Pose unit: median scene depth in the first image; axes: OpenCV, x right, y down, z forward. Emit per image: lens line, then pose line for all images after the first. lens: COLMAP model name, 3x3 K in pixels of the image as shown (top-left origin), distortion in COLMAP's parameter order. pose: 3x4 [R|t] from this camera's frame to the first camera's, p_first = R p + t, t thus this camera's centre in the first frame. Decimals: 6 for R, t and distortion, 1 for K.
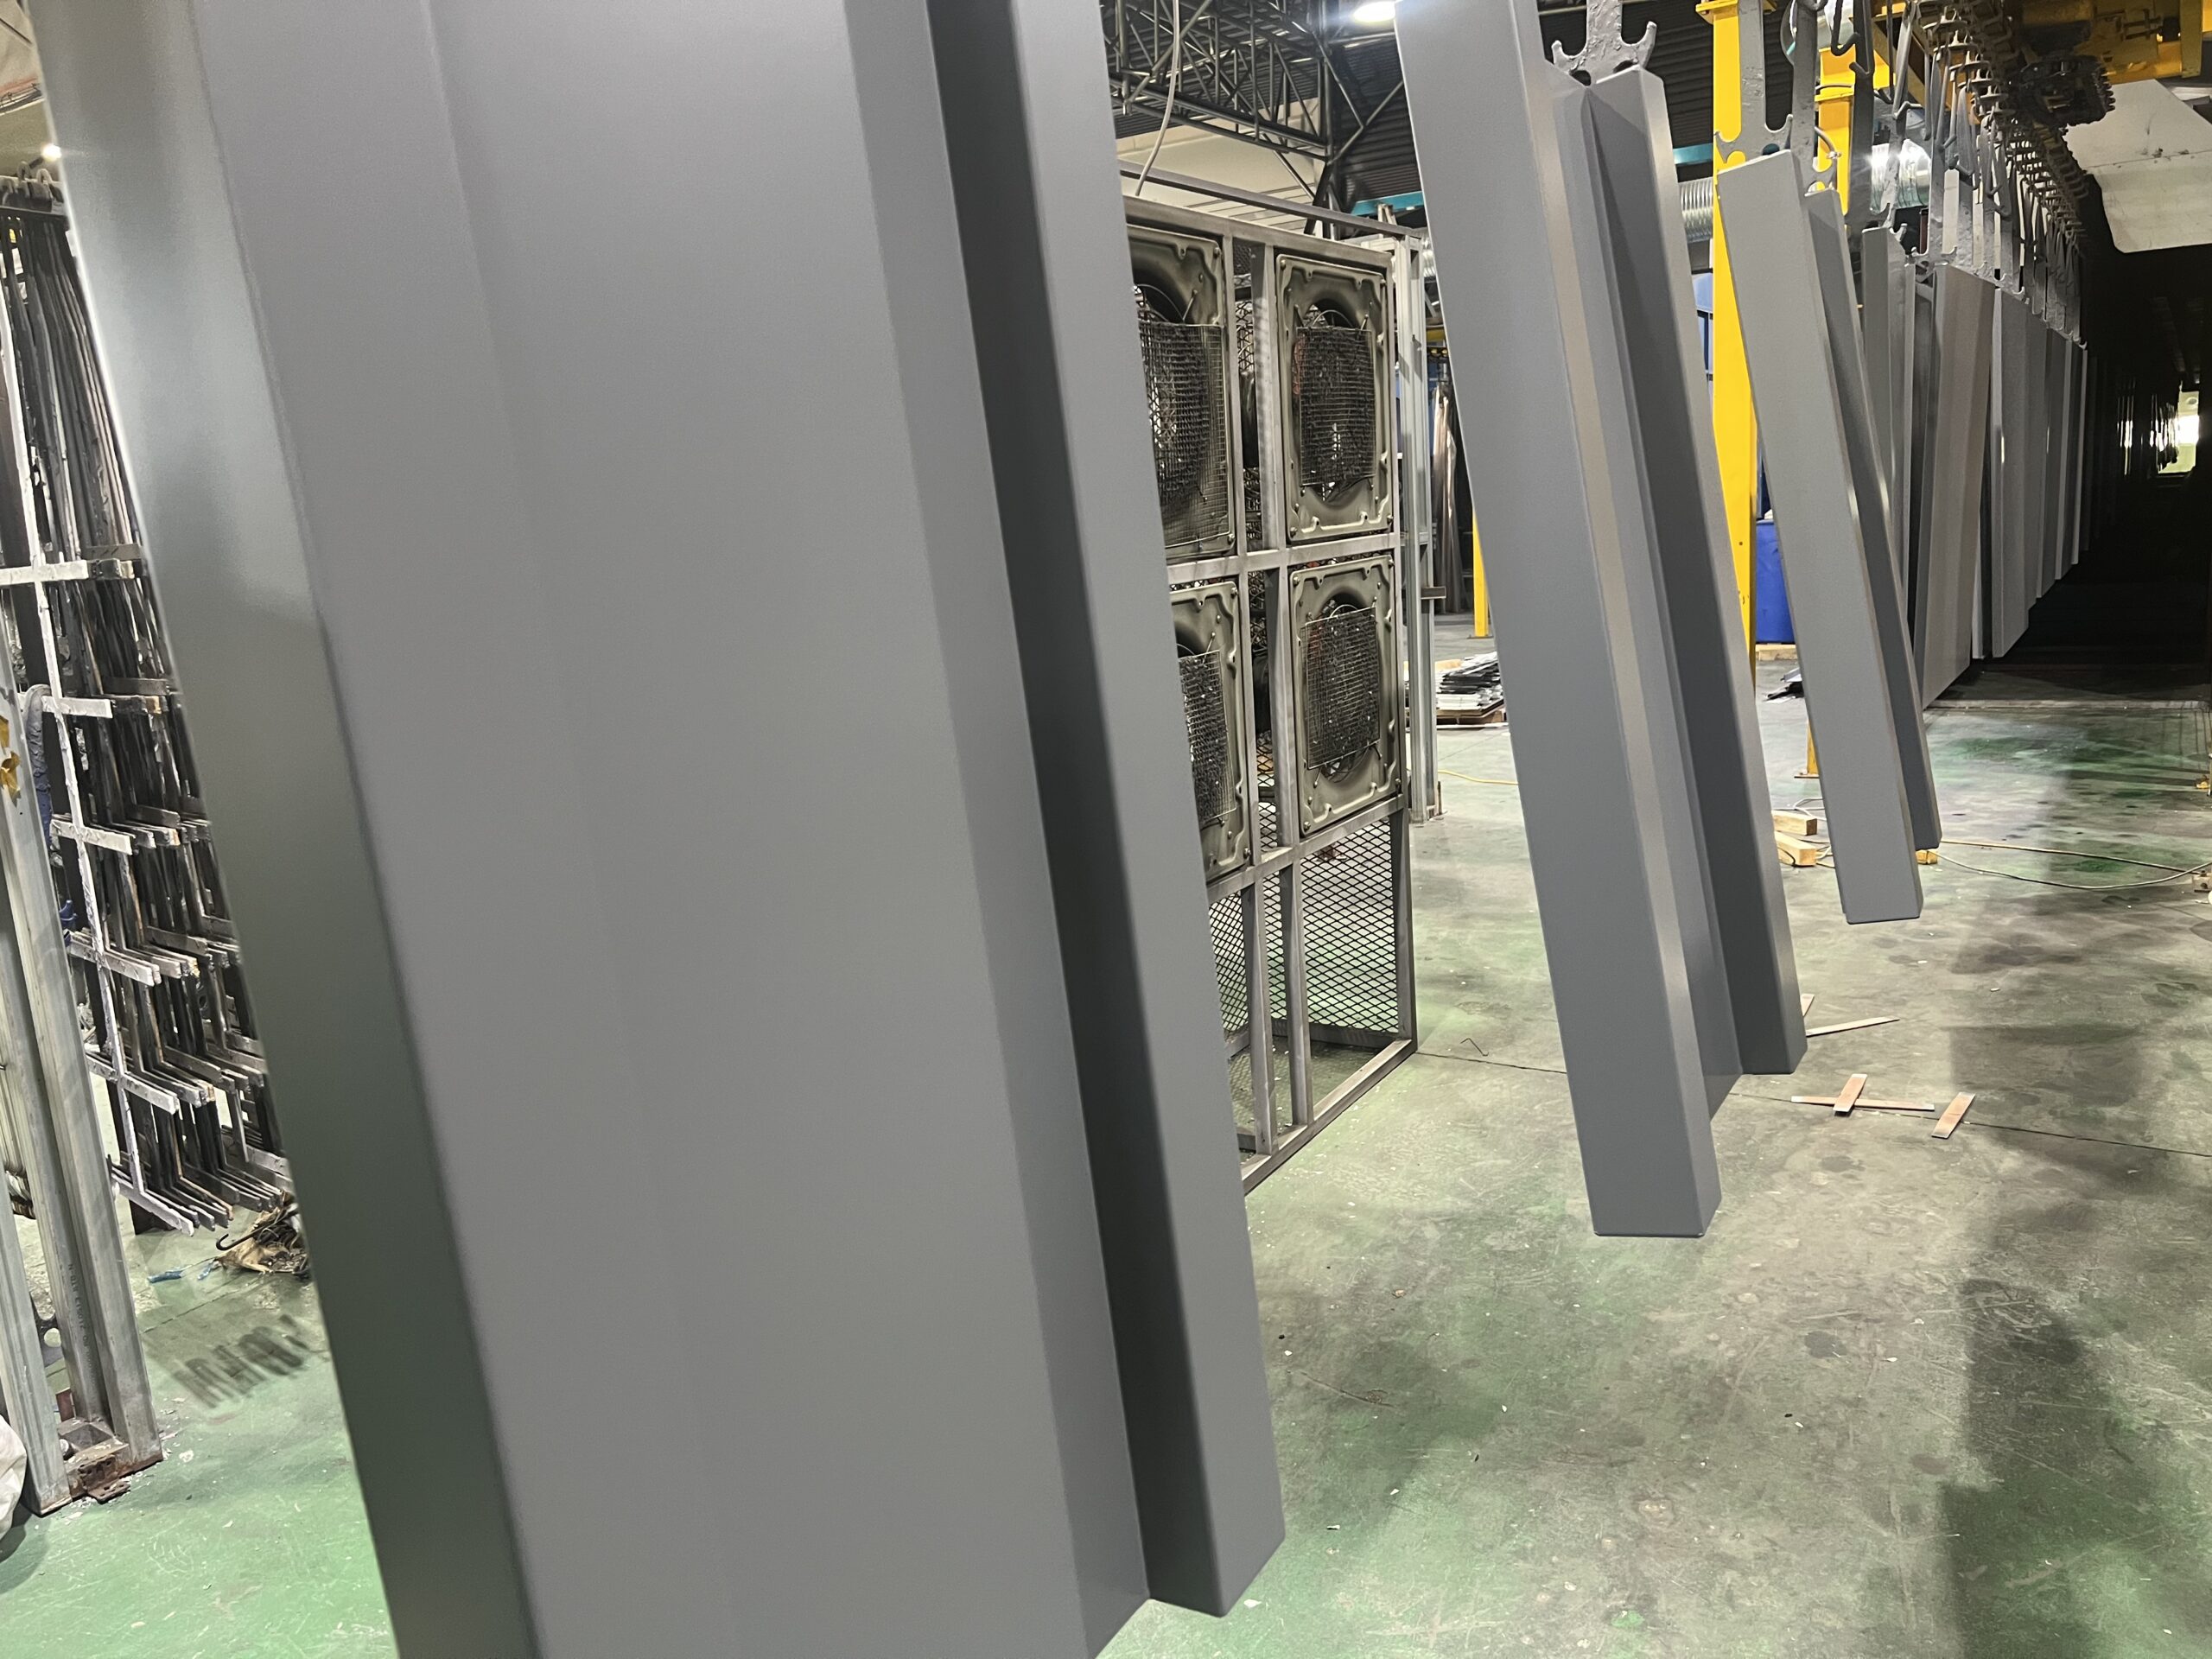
lens RADIAL K [[1659.6, 0, 1112.1], [0, 1659.6, 830.0], [0, 0, 1]] dist [0.046457, -0.058367]
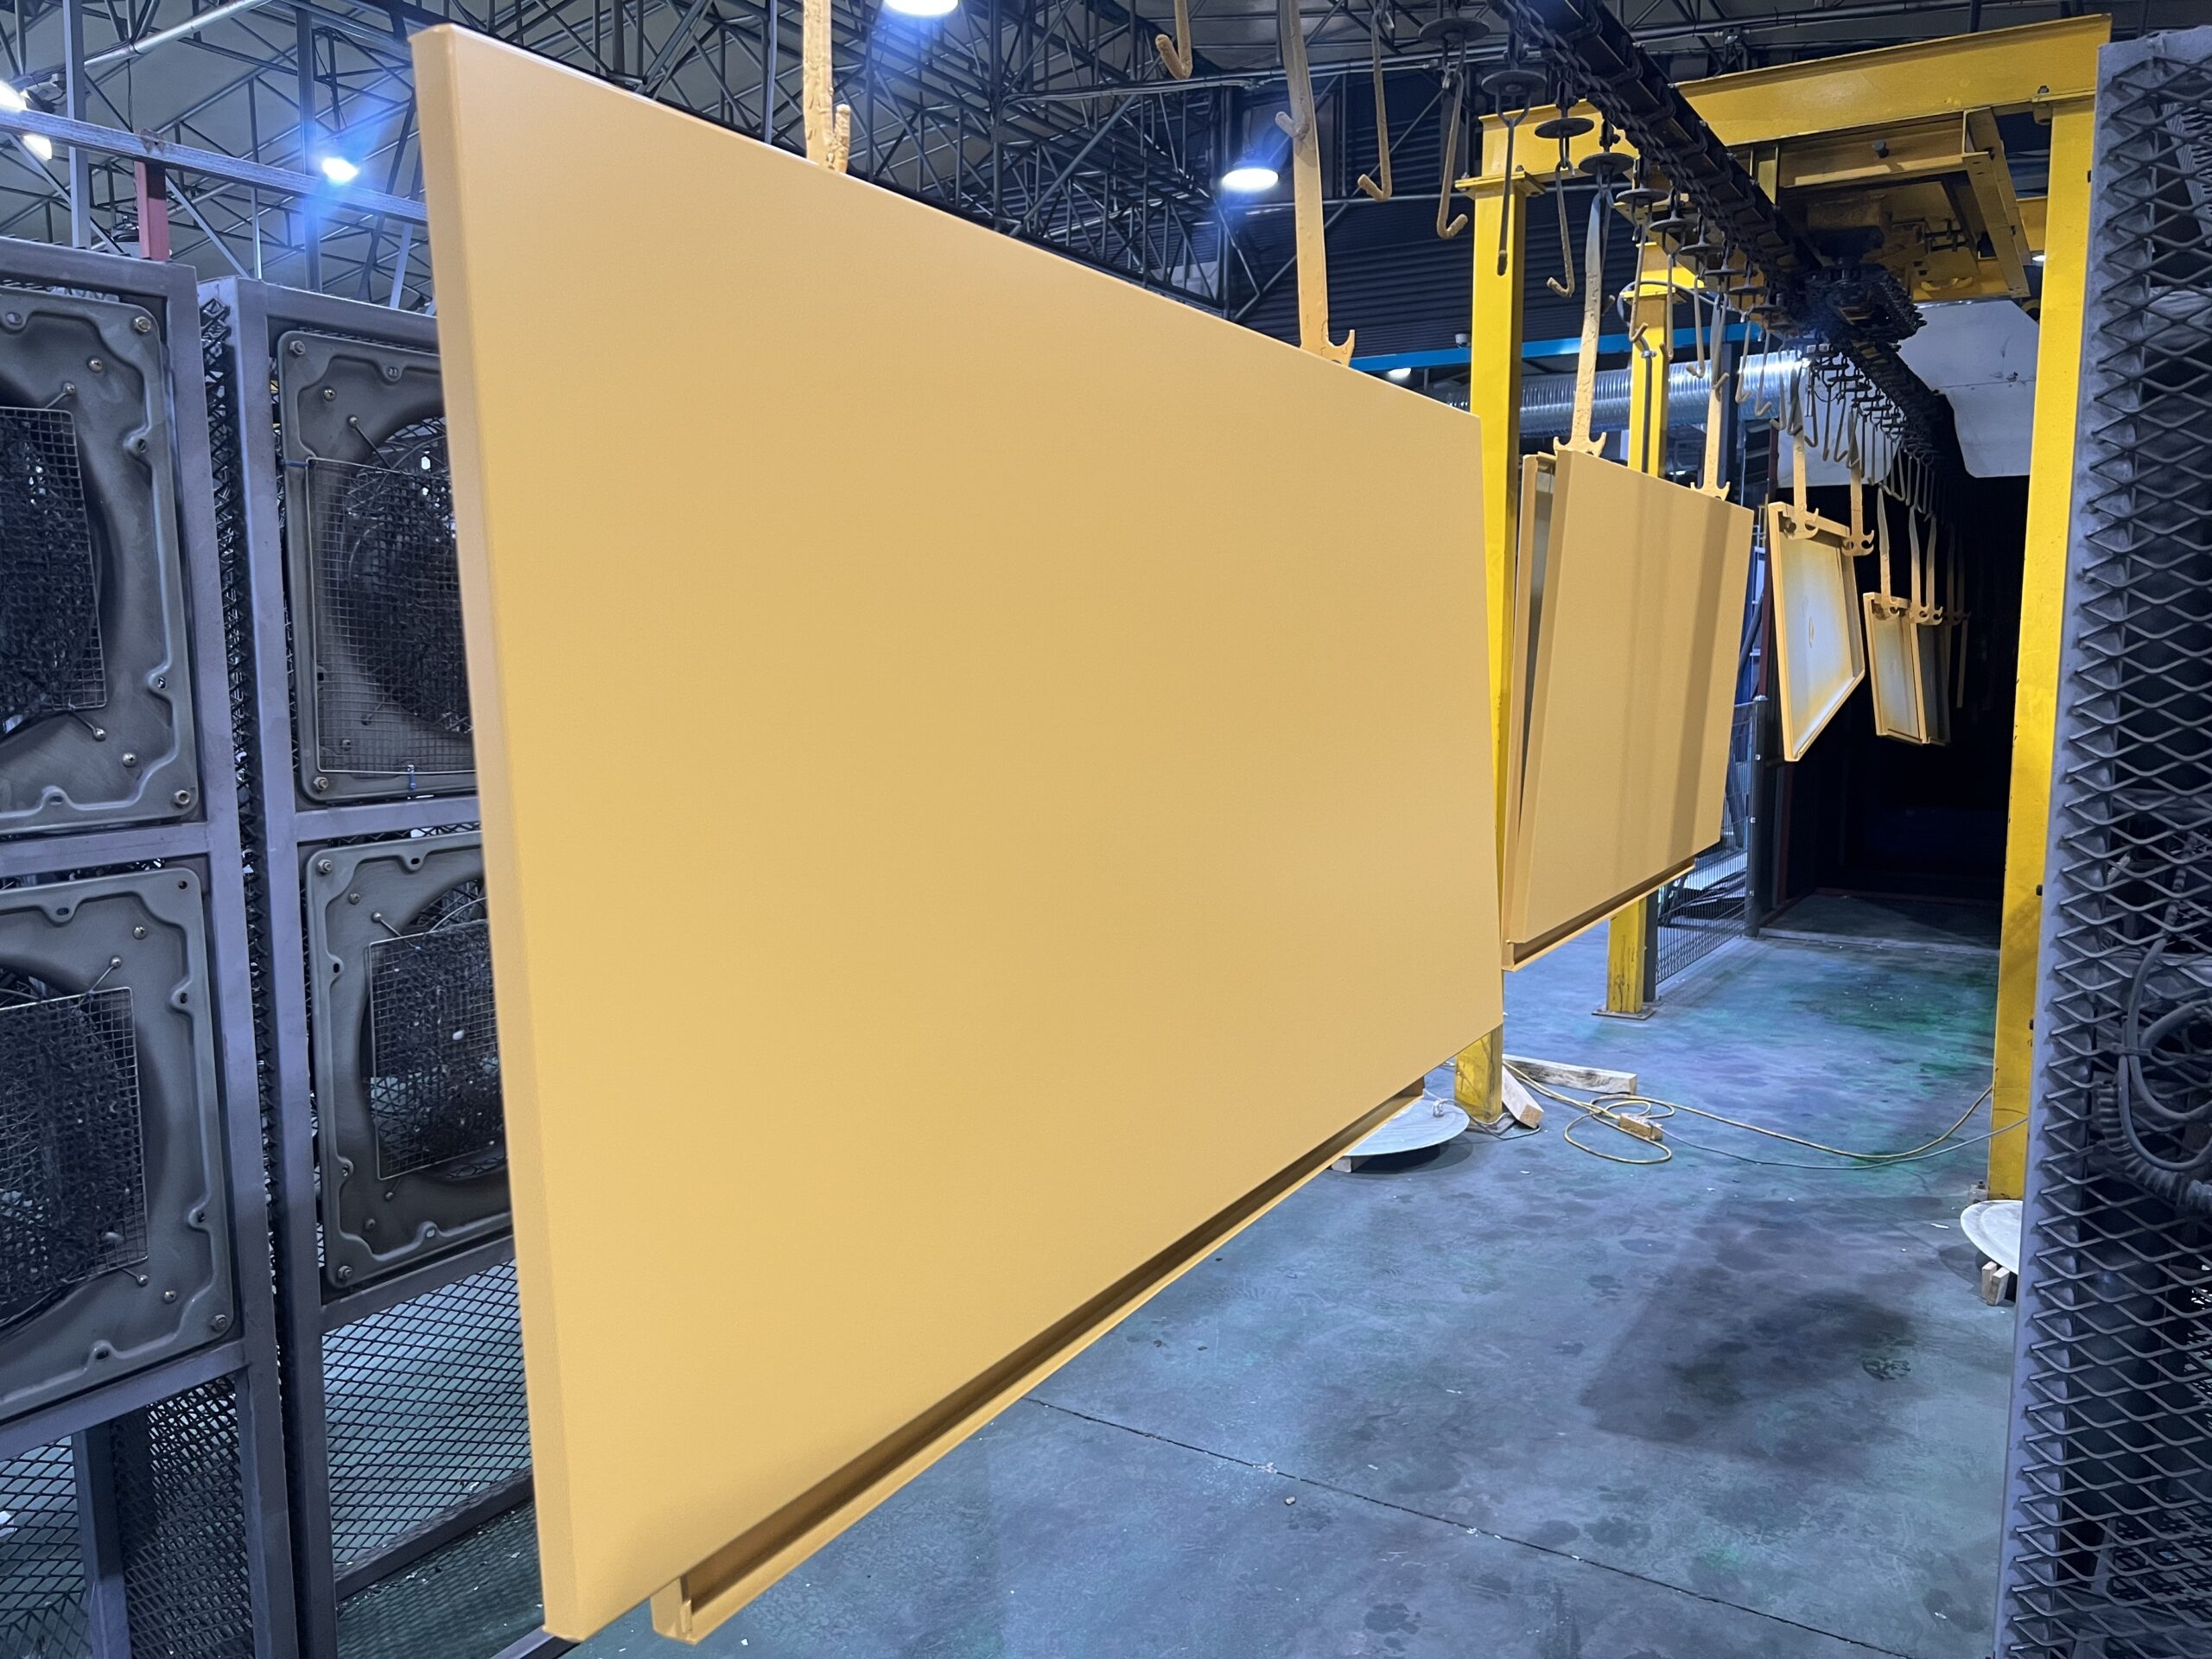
lens RADIAL K [[1659.6, 0, 1118.1], [0, 1659.6, 824.6], [0, 0, 1]] dist [0.046457, -0.058367]
pose [[0.997301, 0.068618, 0.026104, 0.247831], [-0.066192, 0.994215, -0.084587, -0.083412], [-0.031758, 0.082631, 0.996074, 0.195670]]
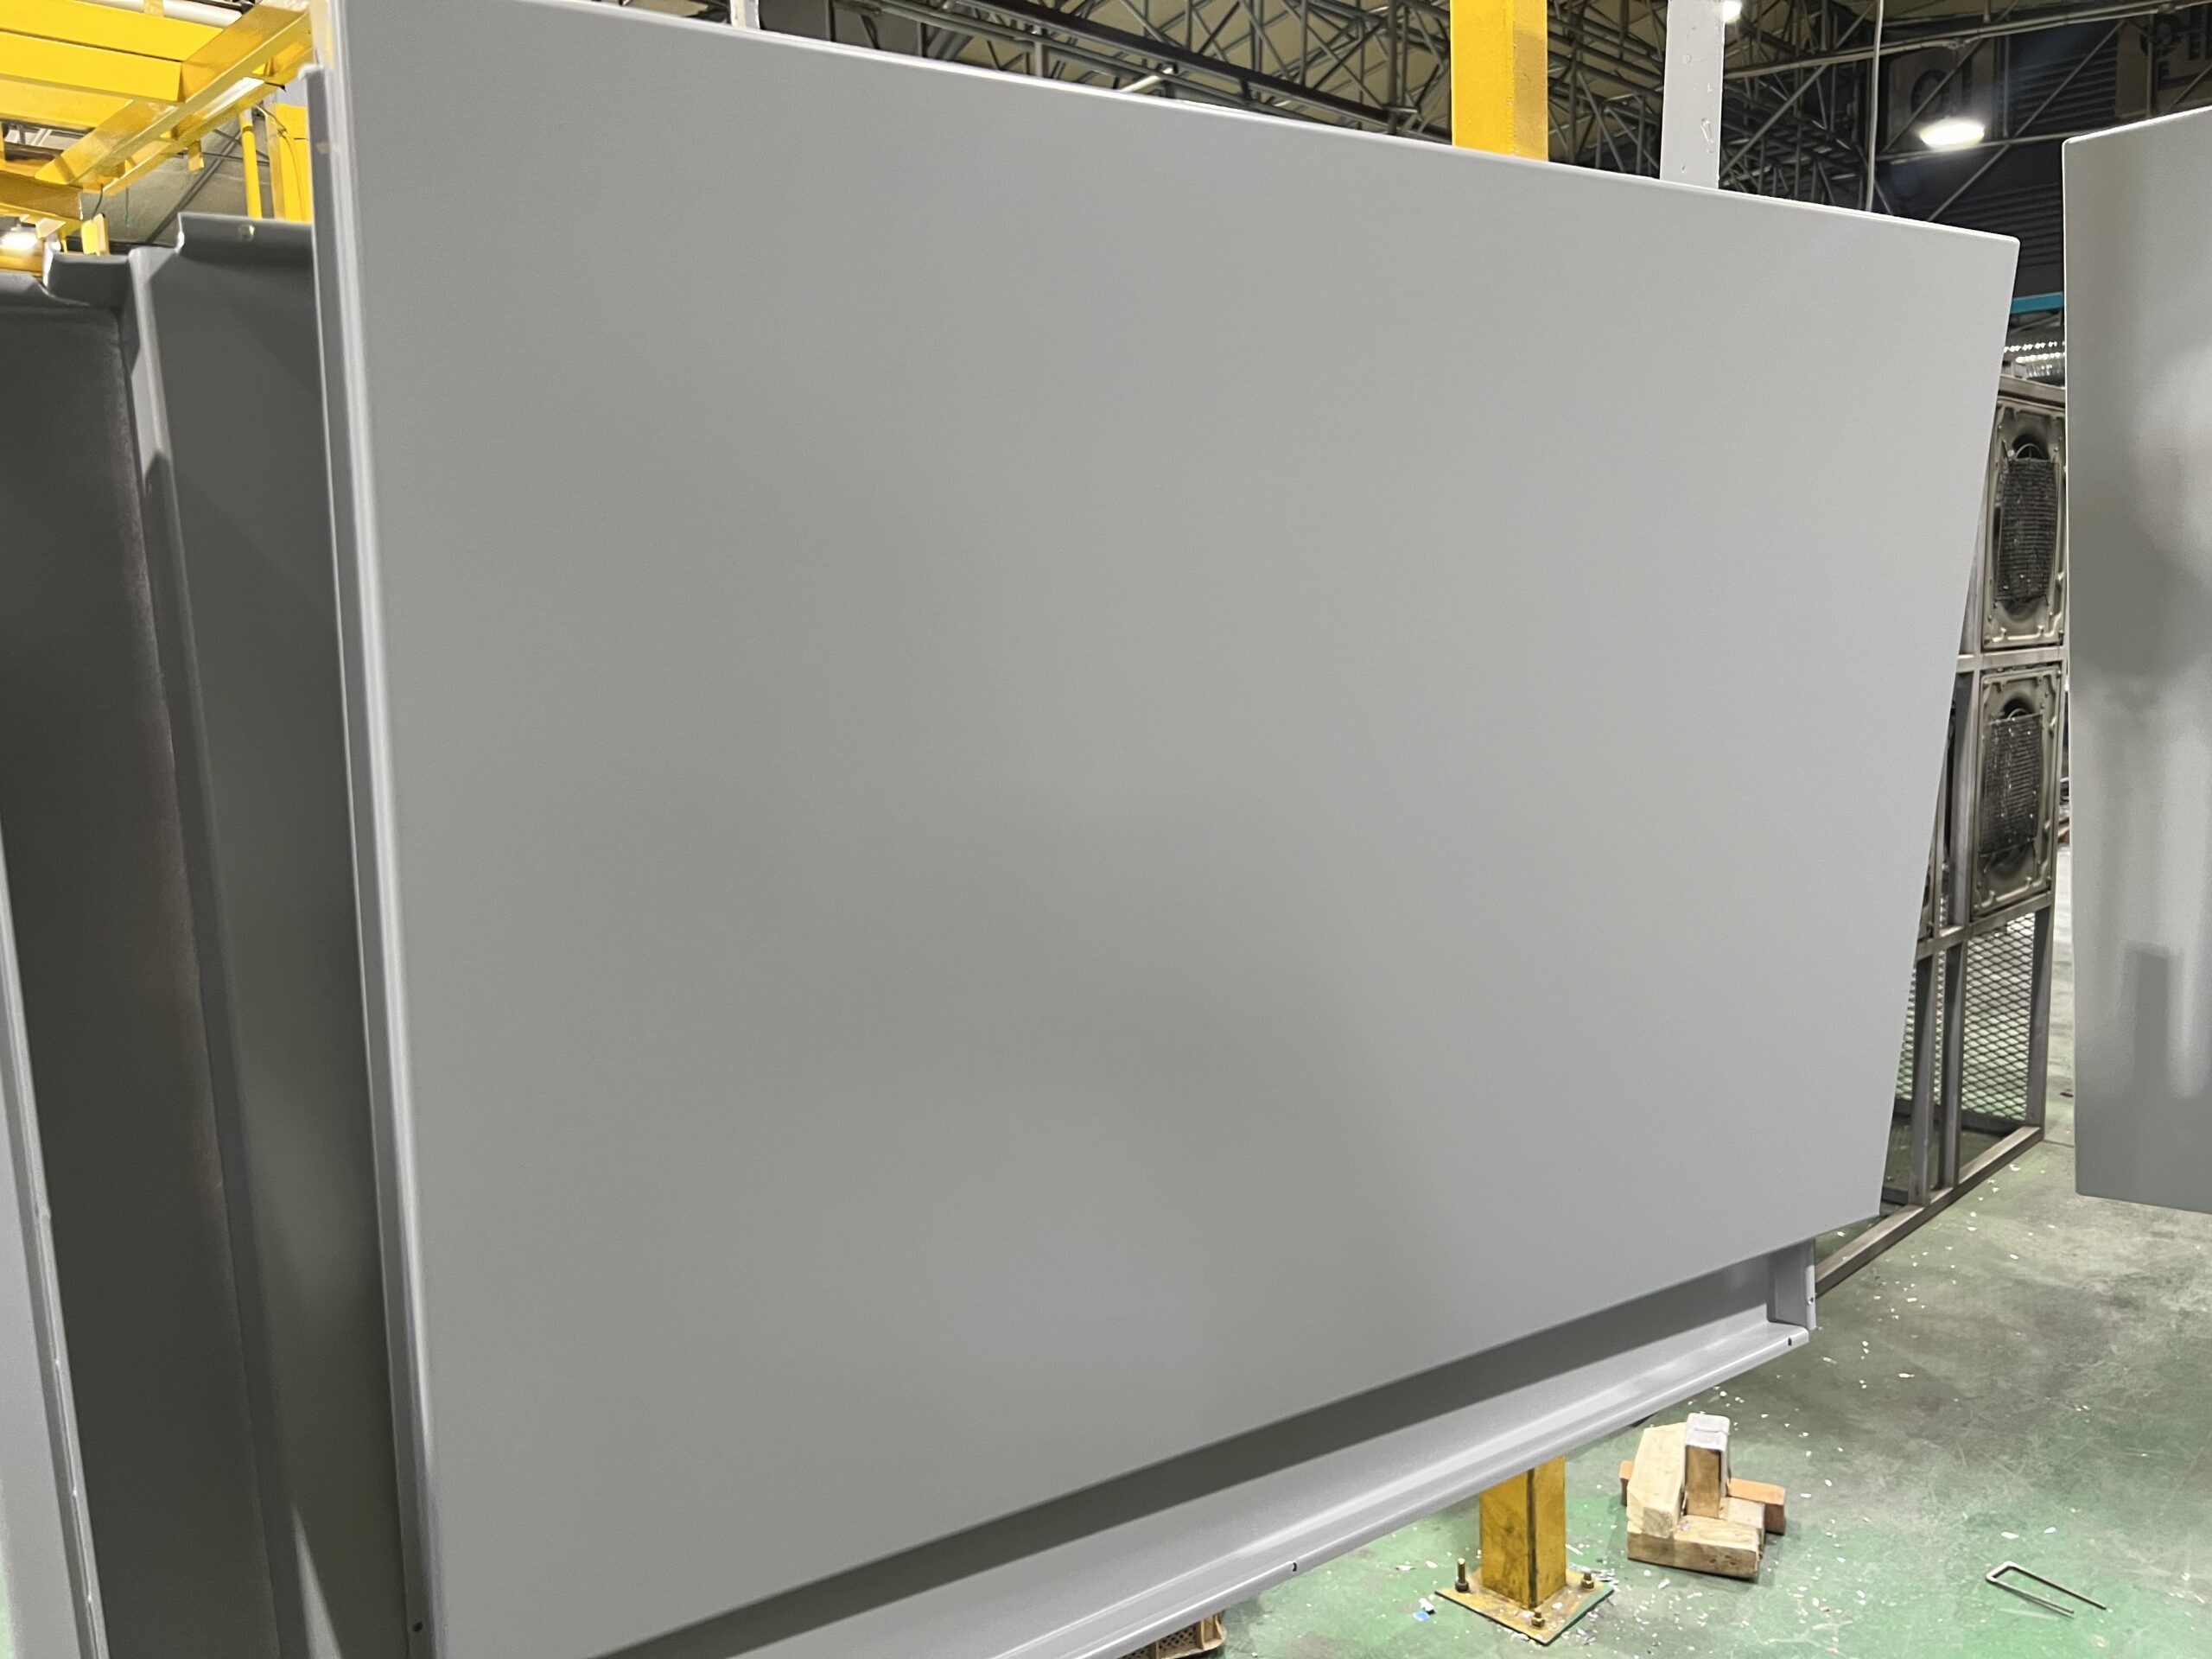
lens RADIAL K [[1659.6, 0, 1101.1], [0, 1659.6, 822.7], [0, 0, 1]] dist [0.046457, -0.058367]
pose [[0.967557, 0.078649, -0.240101, -0.175811], [-0.092303, 0.994661, -0.046146, 0.044649], [0.235190, 0.066810, 0.969650, -0.197544]]
